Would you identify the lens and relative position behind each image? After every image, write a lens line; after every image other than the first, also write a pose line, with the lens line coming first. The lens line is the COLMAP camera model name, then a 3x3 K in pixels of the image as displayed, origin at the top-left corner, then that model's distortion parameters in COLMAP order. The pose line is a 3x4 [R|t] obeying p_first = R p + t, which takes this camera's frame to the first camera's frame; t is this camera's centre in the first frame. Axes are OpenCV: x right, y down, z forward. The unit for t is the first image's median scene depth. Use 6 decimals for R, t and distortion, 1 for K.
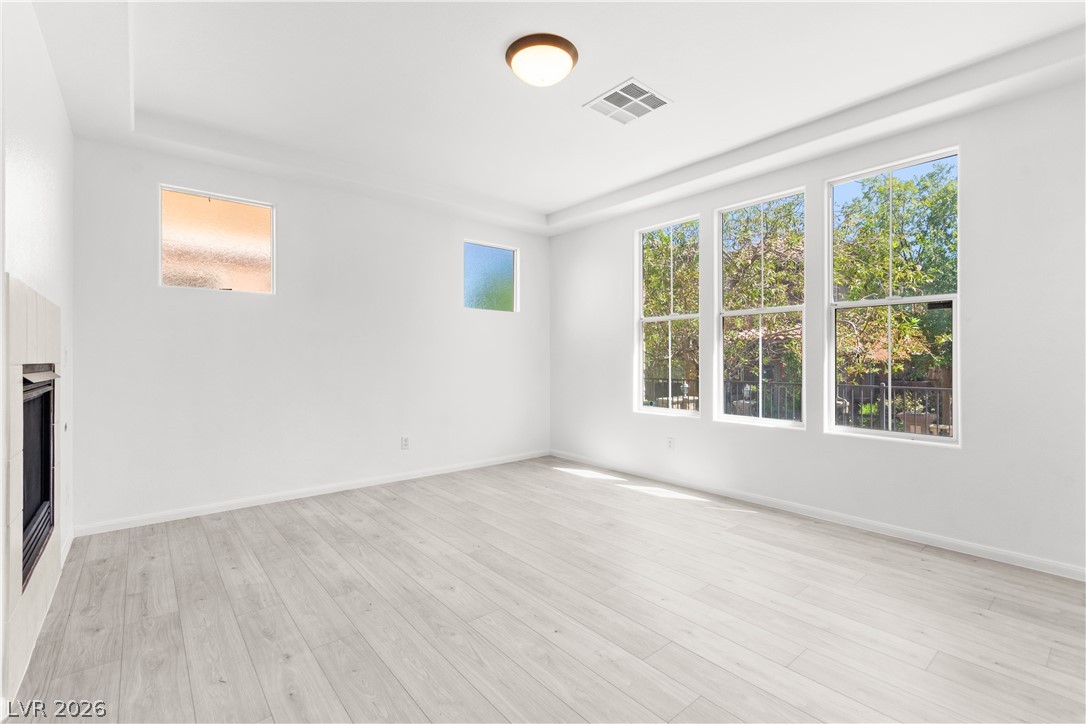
lens RADIAL K [[480.6, 0, 543.5], [0, 480.6, 357.8], [0, 0, 1]] dist [0.004451, -0.001254]
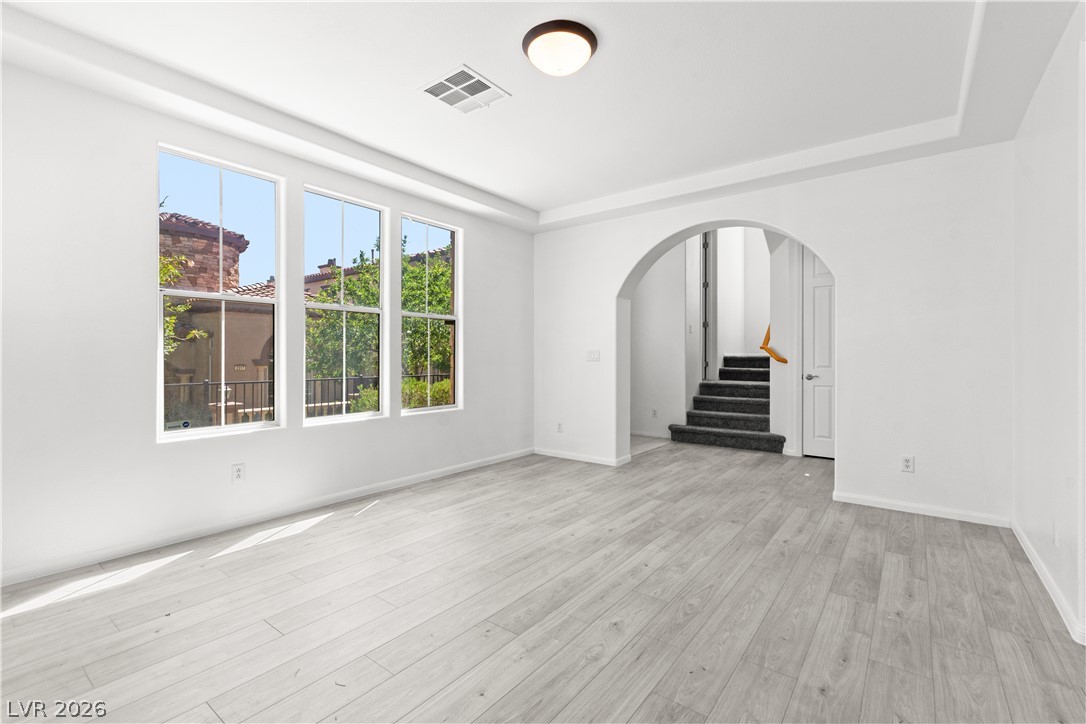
lens RADIAL K [[480.6, 0, 537.4], [0, 480.6, 356.5], [0, 0, 1]] dist [0.004451, -0.001254]
pose [[-0.208472, 0.000246, 0.978028, -0.854353], [-0.004670, 0.999988, -0.001247, 0.004191], [-0.978017, -0.004828, -0.208468, 1.126710]]
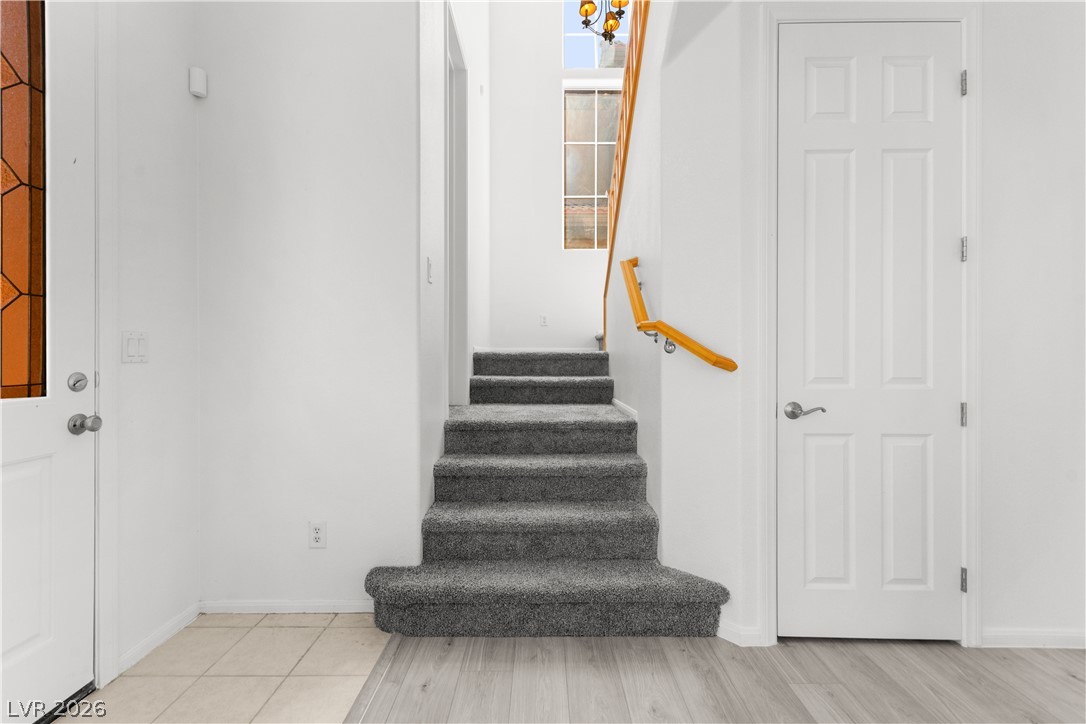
lens RADIAL K [[480.6, 0, 548.3], [0, 480.6, 355.2], [0, 0, 1]] dist [0.004451, -0.001254]
pose [[-0.772684, 0.001538, 0.634789, 0.668290], [-0.000008, 0.999997, -0.002433, 0.004192], [-0.634791, -0.001885, -0.772682, 0.376092]]
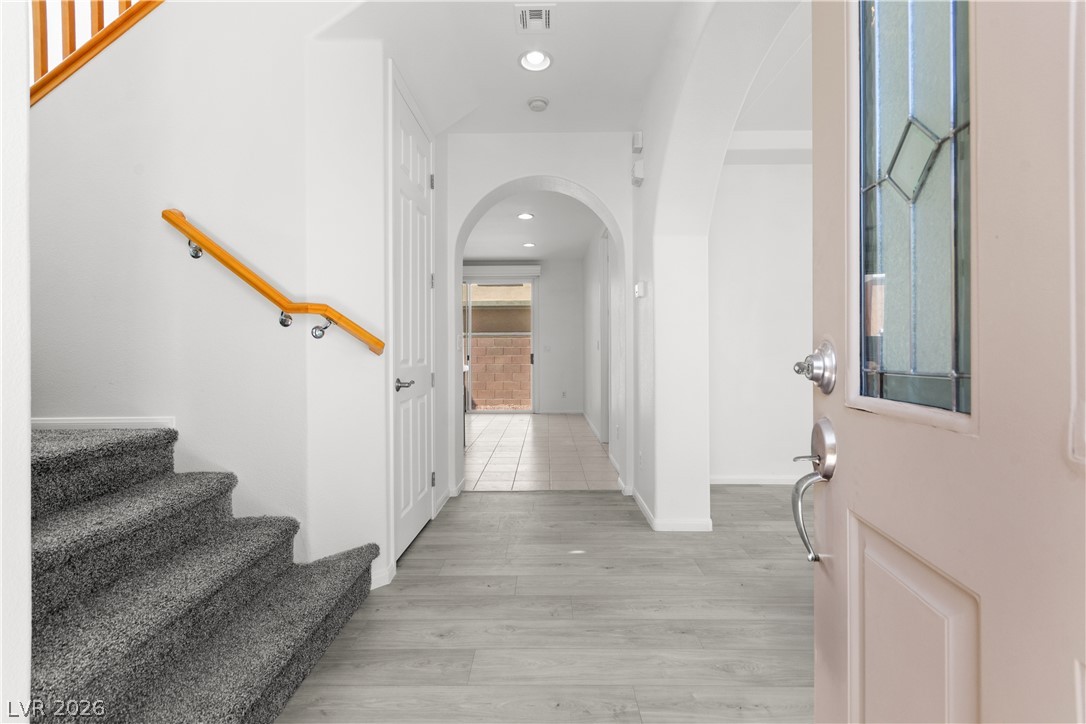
lens RADIAL K [[480.6, 0, 540.7], [0, 480.6, 356.5], [0, 0, 1]] dist [0.004451, -0.001254]
pose [[-0.637419, 0.006009, -0.770494, 1.347371], [0.003549, 0.999982, 0.004863, 0.023912], [0.770509, 0.000365, -0.637429, 0.398146]]
